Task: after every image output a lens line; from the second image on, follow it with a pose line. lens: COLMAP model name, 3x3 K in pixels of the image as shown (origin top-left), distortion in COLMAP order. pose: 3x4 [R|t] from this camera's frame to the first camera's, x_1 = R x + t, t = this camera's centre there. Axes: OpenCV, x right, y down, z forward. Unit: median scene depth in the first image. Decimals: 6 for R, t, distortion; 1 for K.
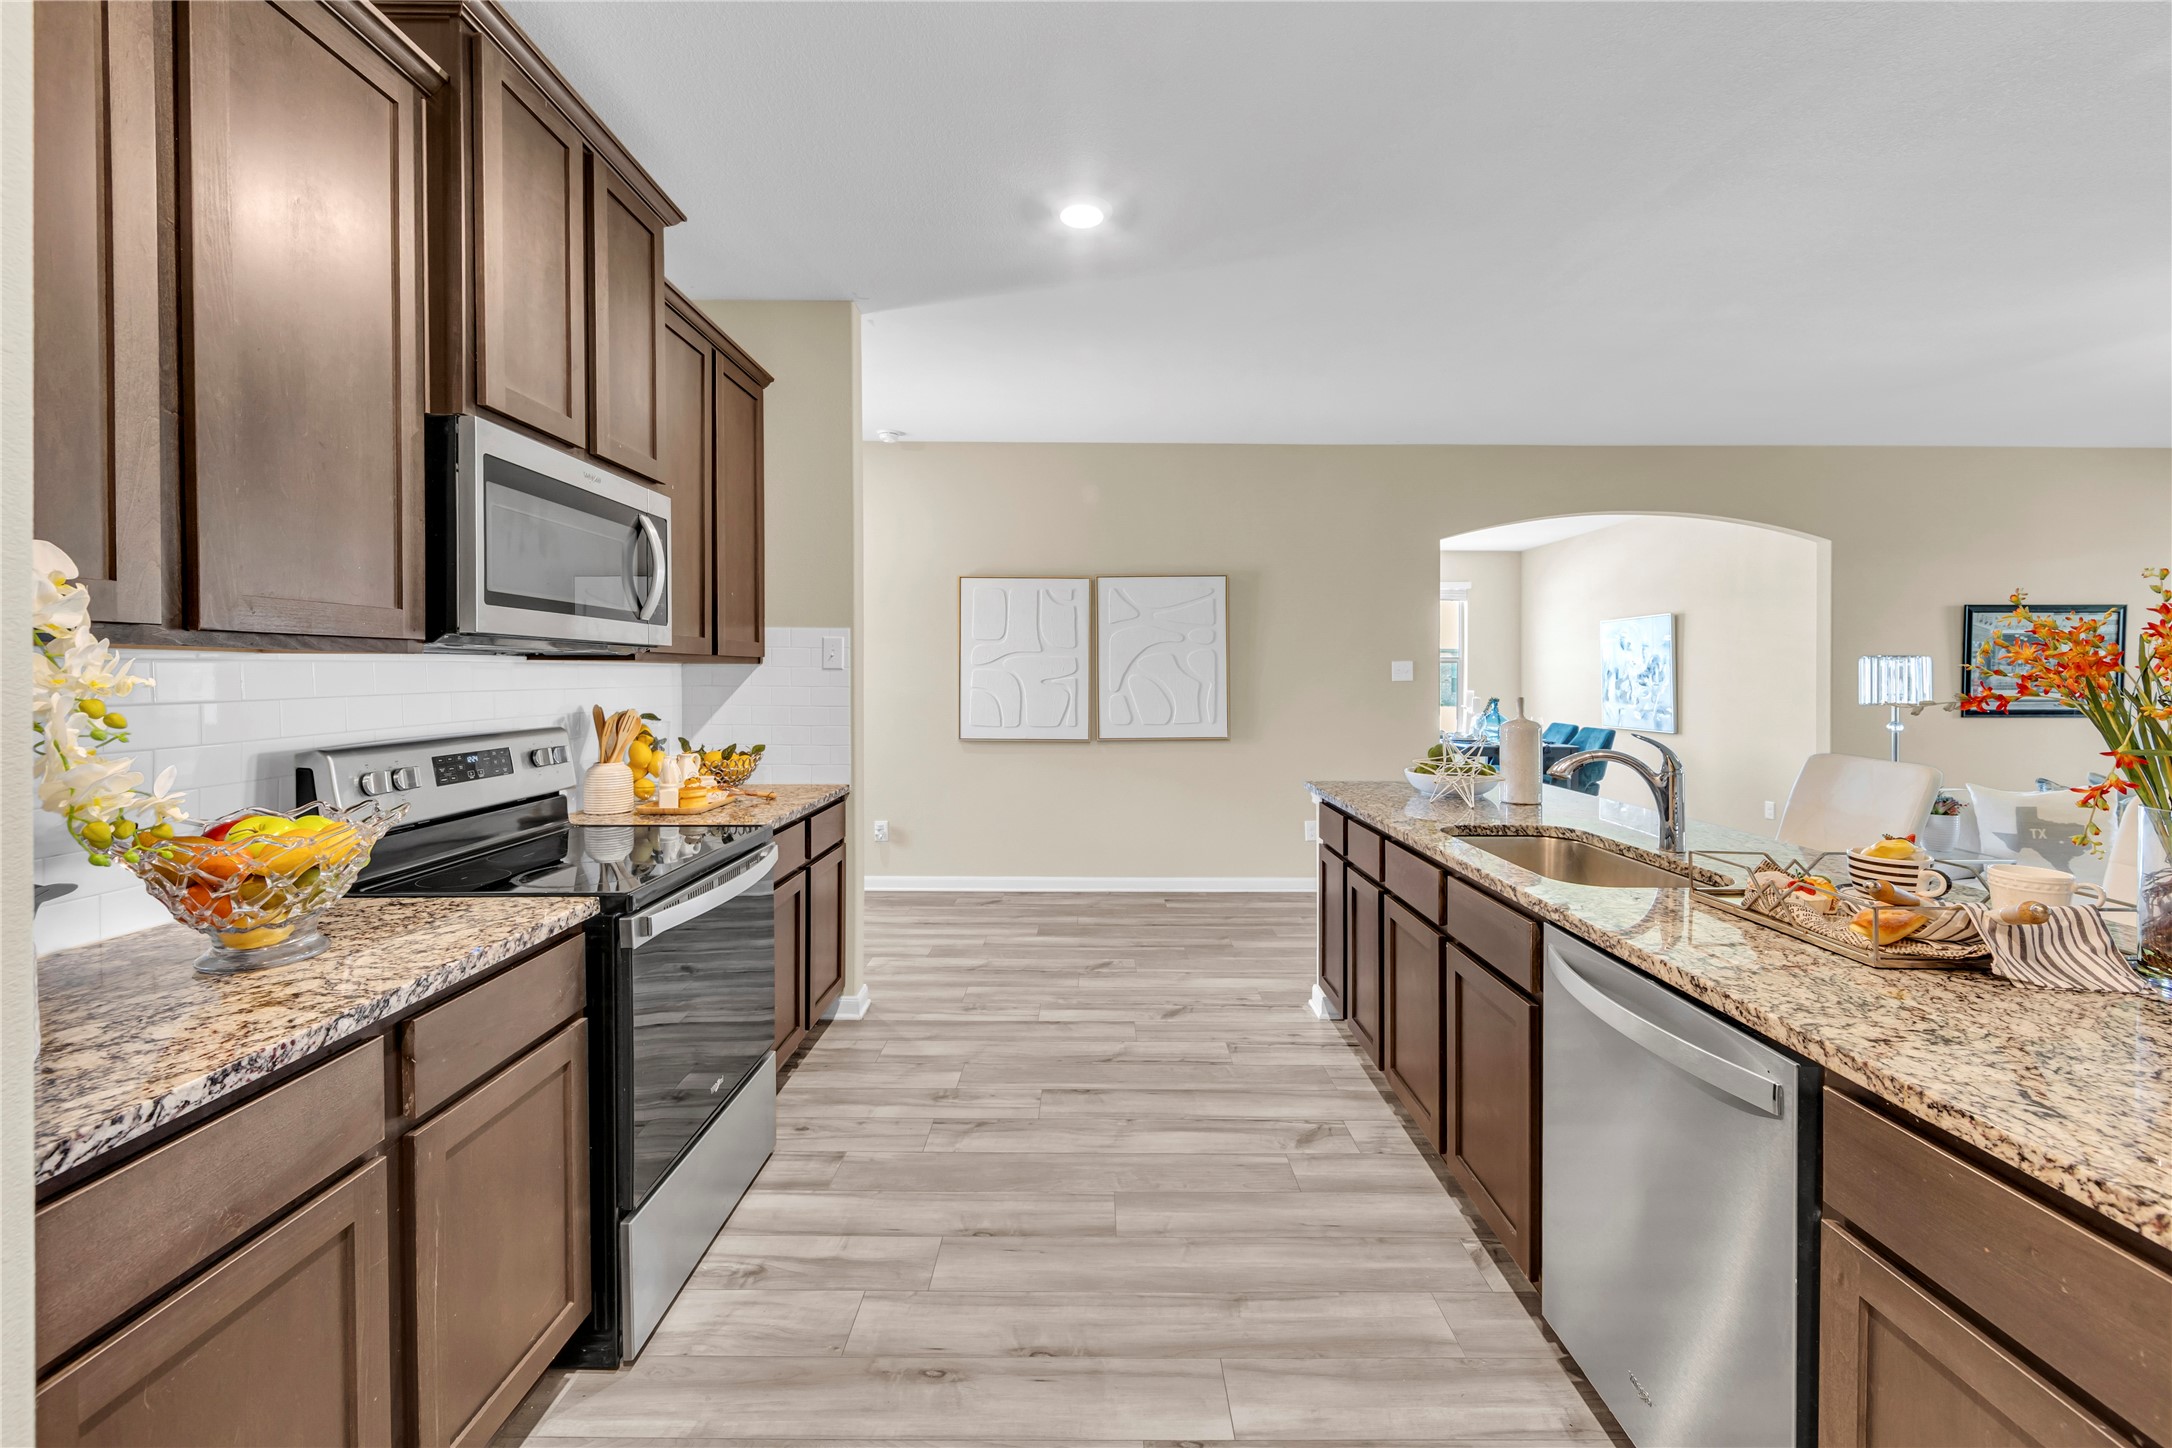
lens RADIAL K [[851.8, 0, 1104.3], [0, 851.8, 681.8], [0, 0, 1]] dist [-0.005495, 0.001140]
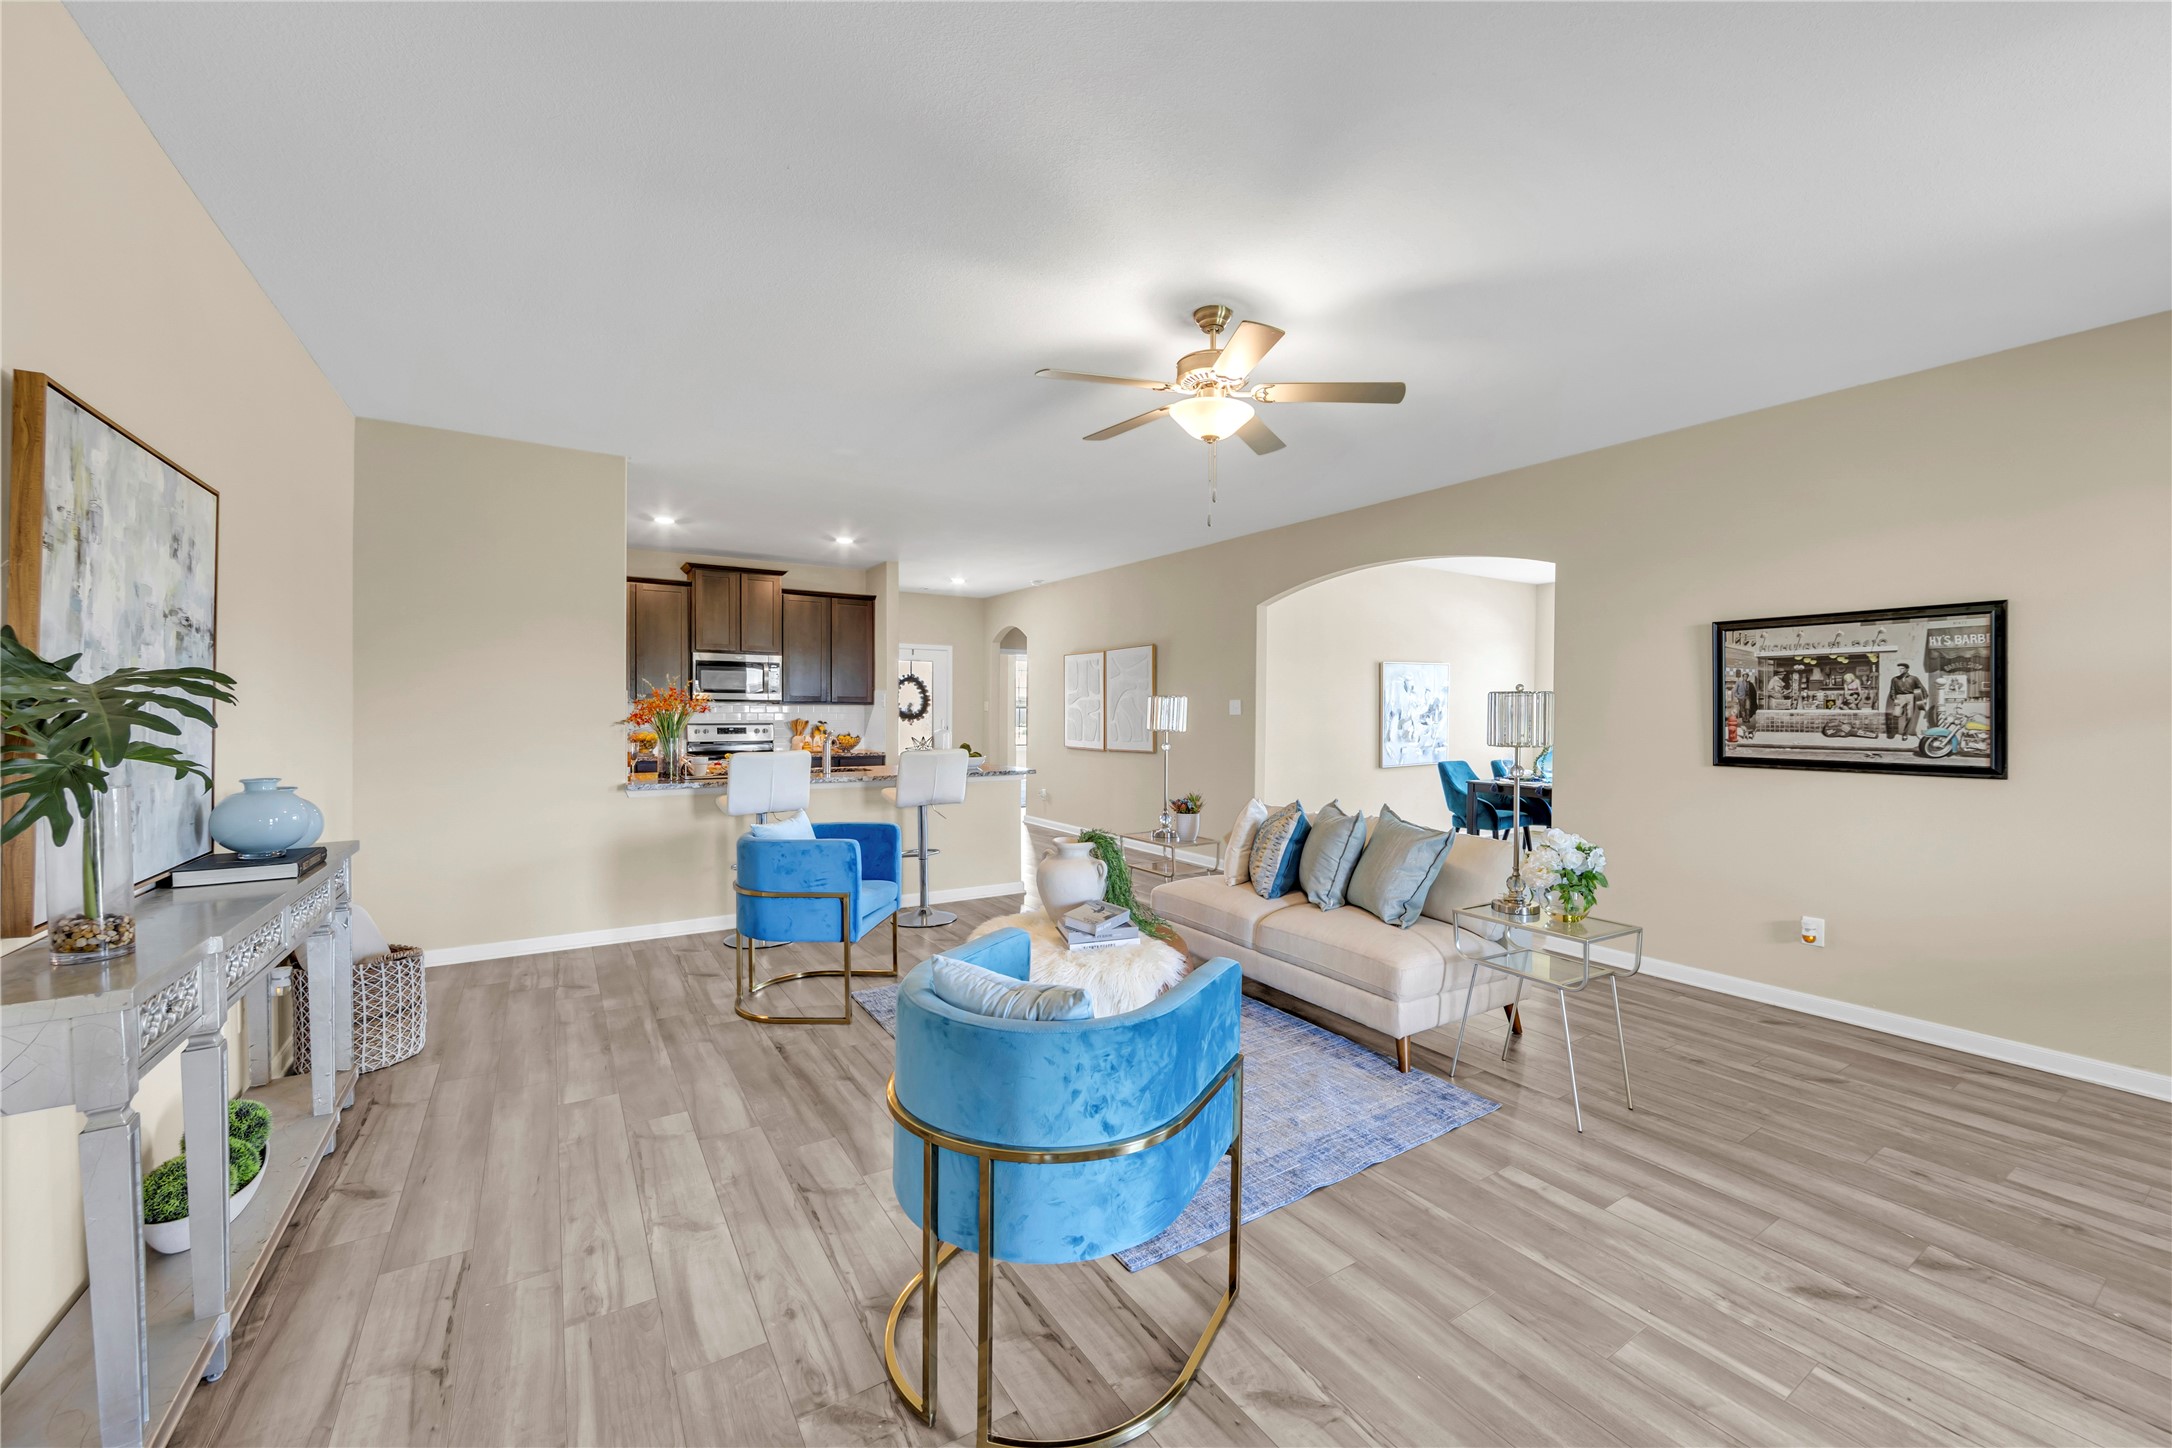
lens RADIAL K [[851.8, 0, 1105.1], [0, 851.8, 713.7], [0, 0, 1]] dist [-0.005495, 0.001140]
pose [[0.548607, 0.004995, -0.836065, 1.356498], [-0.011708, 0.999930, -0.001709, 0.001166], [0.835998, 0.010726, 0.548627, 0.105036]]
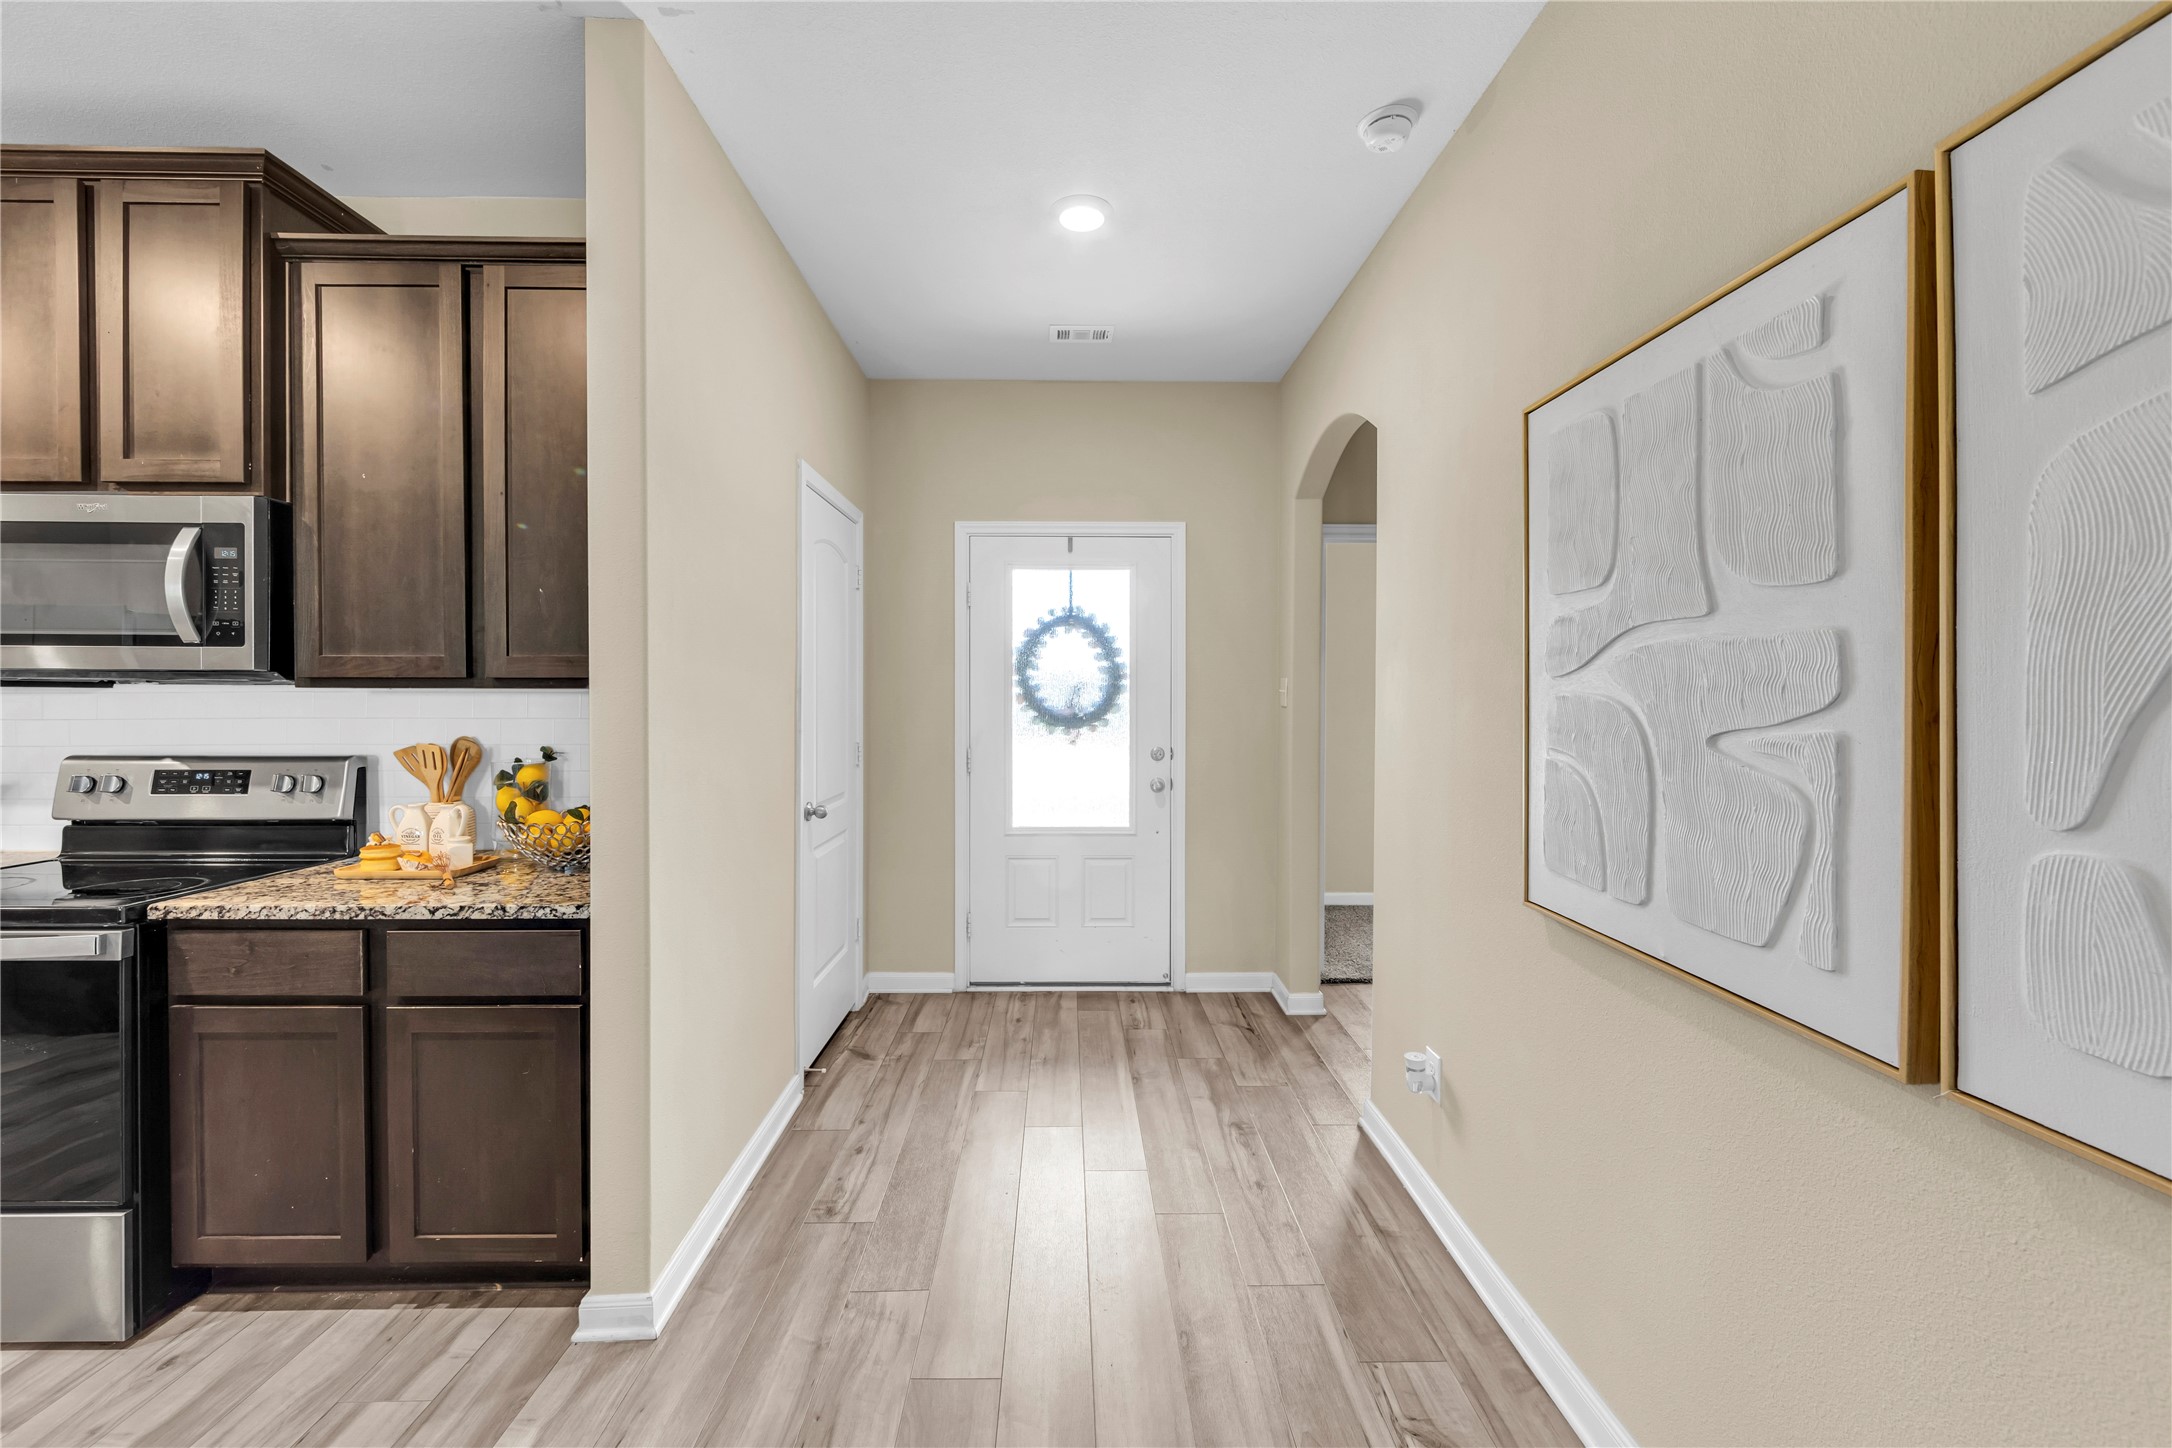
lens RADIAL K [[851.8, 0, 1073.8], [0, 851.8, 719.7], [0, 0, 1]] dist [-0.005495, 0.001140]
pose [[0.021177, 0.025572, -0.999449, 0.163276], [-0.011770, 0.999610, 0.025326, -0.010656], [0.999706, 0.011227, 0.021470, 0.816766]]
